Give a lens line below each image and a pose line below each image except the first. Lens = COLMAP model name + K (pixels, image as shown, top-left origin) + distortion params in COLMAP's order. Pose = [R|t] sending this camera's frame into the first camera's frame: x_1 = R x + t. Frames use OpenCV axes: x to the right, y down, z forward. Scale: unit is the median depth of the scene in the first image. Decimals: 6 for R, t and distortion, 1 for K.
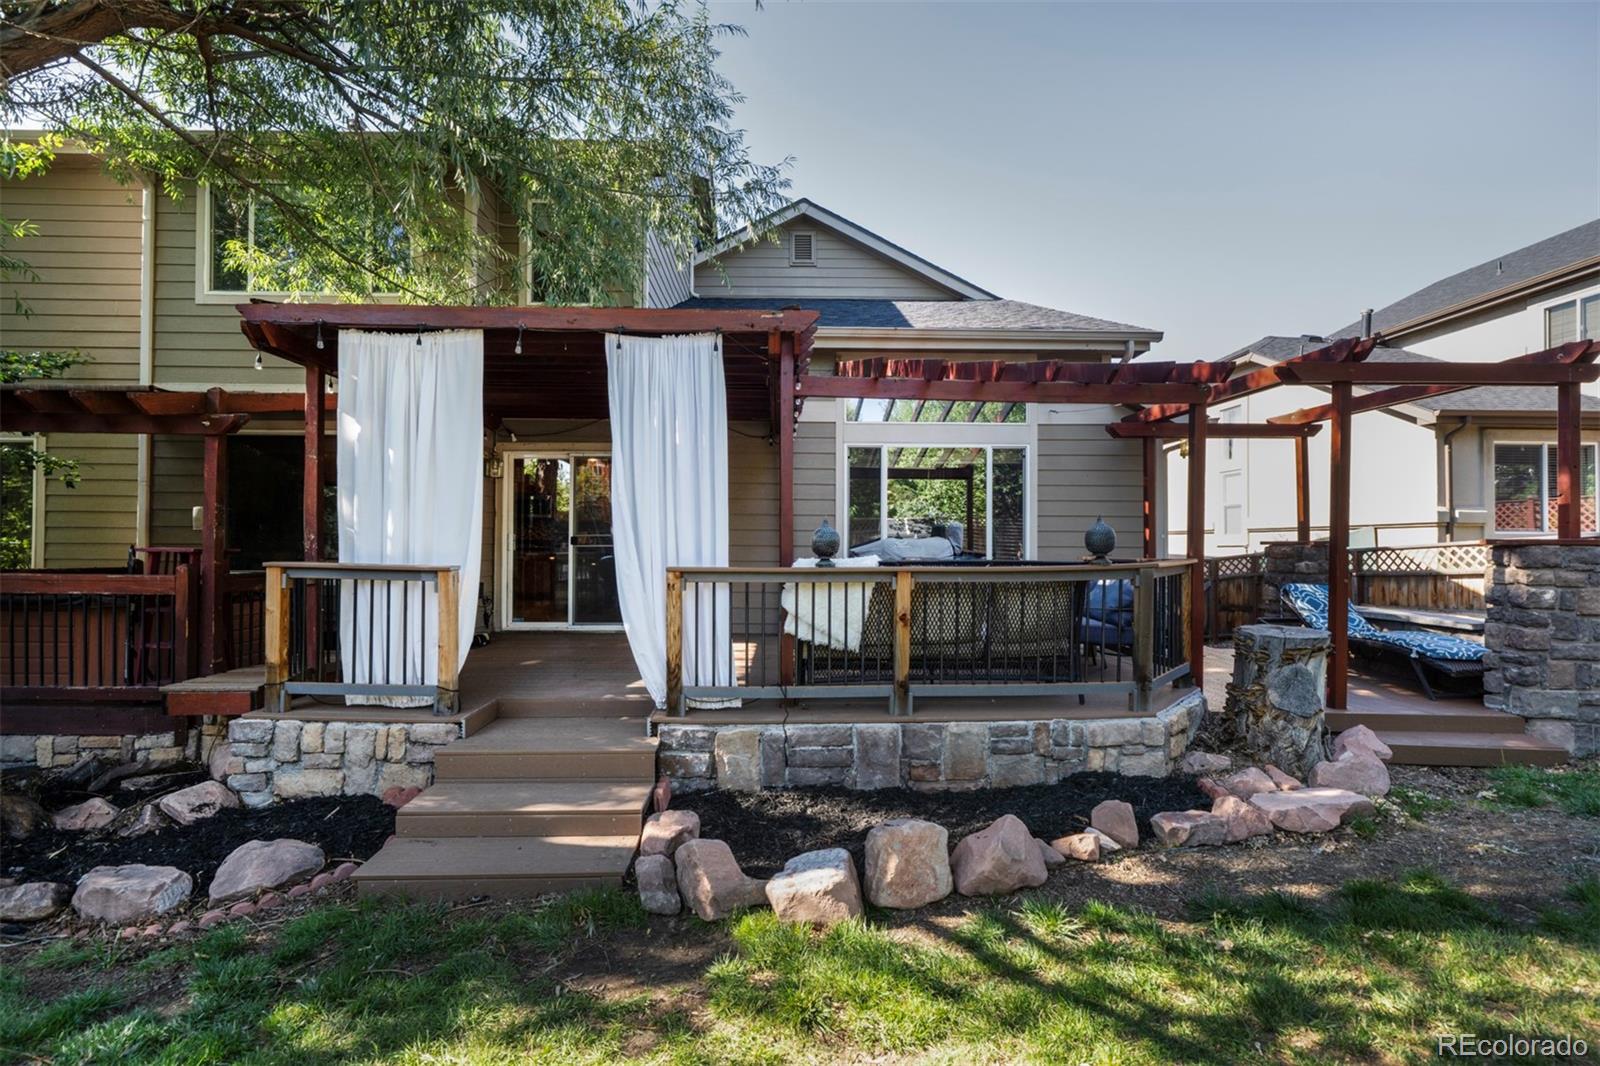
lens RADIAL K [[665.1, 0, 799.5], [0, 665.1, 550.3], [0, 0, 1]] dist [-0.001095, -0.000050]
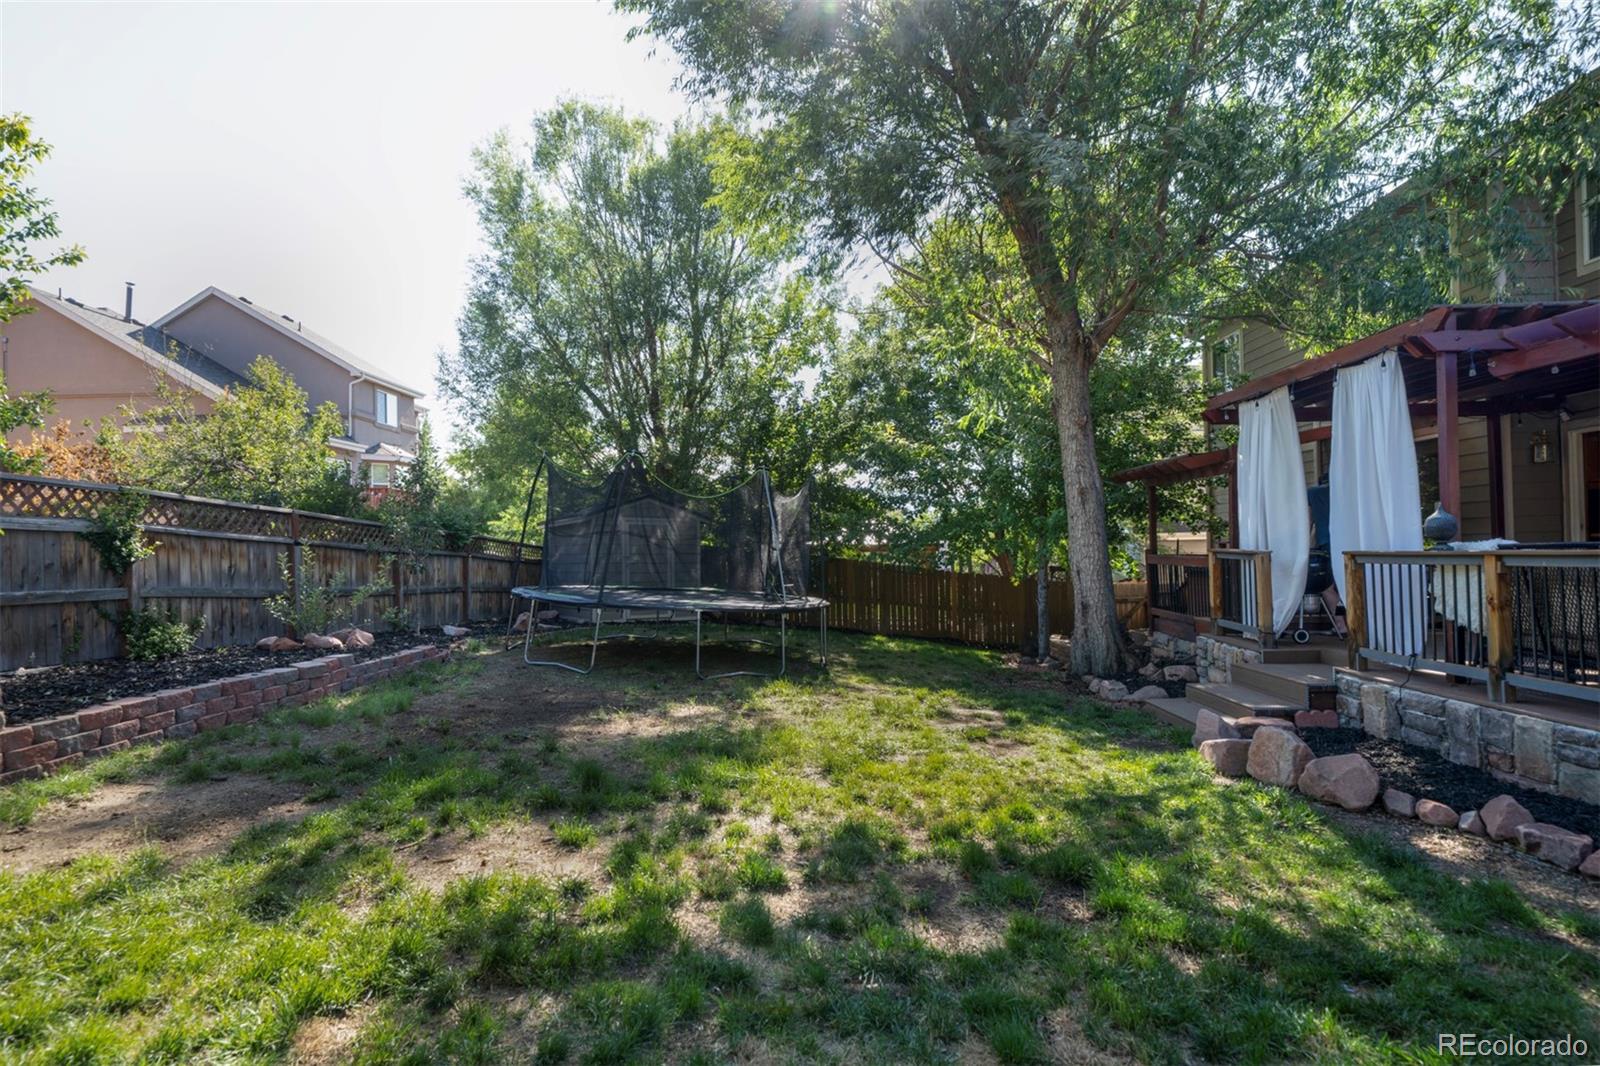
lens RADIAL K [[831.6, 0, 800.0], [0, 831.6, 533.0], [0, 0, 1]] dist [-0.000075, -0.000014]
pose [[-0.057922, -0.024382, -0.998023, 1.419004], [0.017799, 0.999518, -0.025451, 0.012682], [0.998162, -0.019238, -0.057460, 0.051448]]
